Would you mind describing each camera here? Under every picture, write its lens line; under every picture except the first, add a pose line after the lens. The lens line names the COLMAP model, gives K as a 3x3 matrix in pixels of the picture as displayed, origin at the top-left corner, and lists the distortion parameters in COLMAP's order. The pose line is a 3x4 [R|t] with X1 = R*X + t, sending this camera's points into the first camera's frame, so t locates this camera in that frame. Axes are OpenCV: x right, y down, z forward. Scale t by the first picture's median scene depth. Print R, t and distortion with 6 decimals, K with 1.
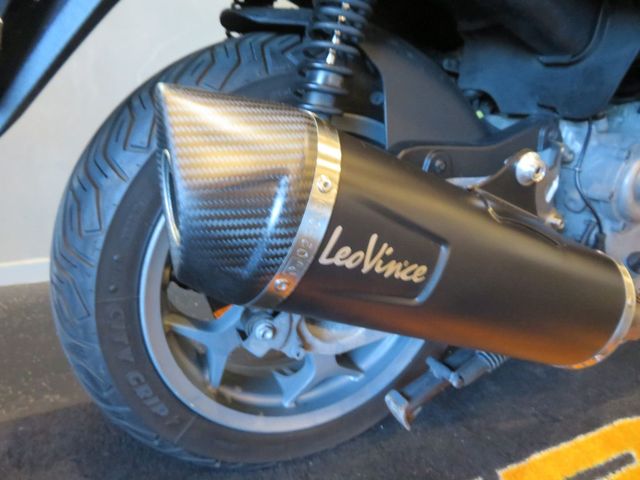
lens RADIAL K [[466.0, 0, 320.9], [0, 466.0, 237.7], [0, 0, 1]] dist [-0.001953, 0.011073]
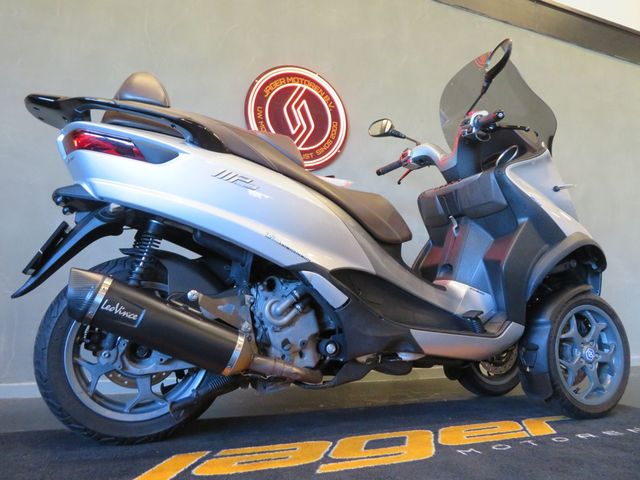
lens RADIAL K [[466.0, 0, 323.7], [0, 466.0, 242.2], [0, 0, 1]] dist [-0.001953, 0.011073]
pose [[0.999137, -0.009356, -0.040467, 1.801886], [-0.008741, 0.905118, -0.425071, 1.062248], [0.040604, 0.425058, 0.904255, -2.433657]]
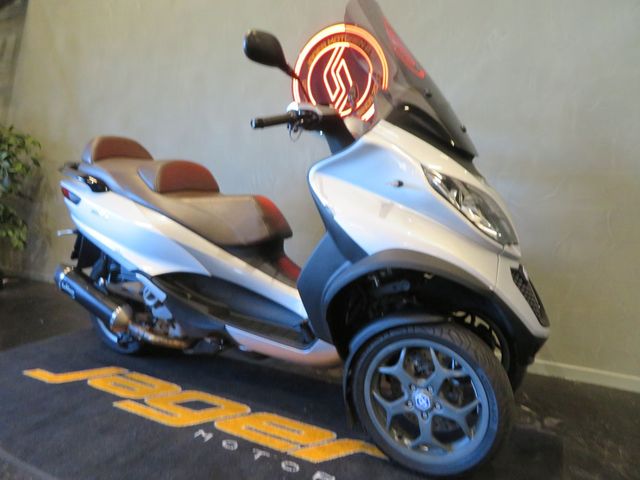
lens RADIAL K [[466.0, 0, 318.3], [0, 466.0, 234.7], [0, 0, 1]] dist [-0.001953, 0.011073]
pose [[0.578835, 0.074822, -0.812005, 7.512476], [-0.239431, 0.967484, -0.081529, -1.010940], [0.779501, 0.241611, 0.577929, -0.345659]]
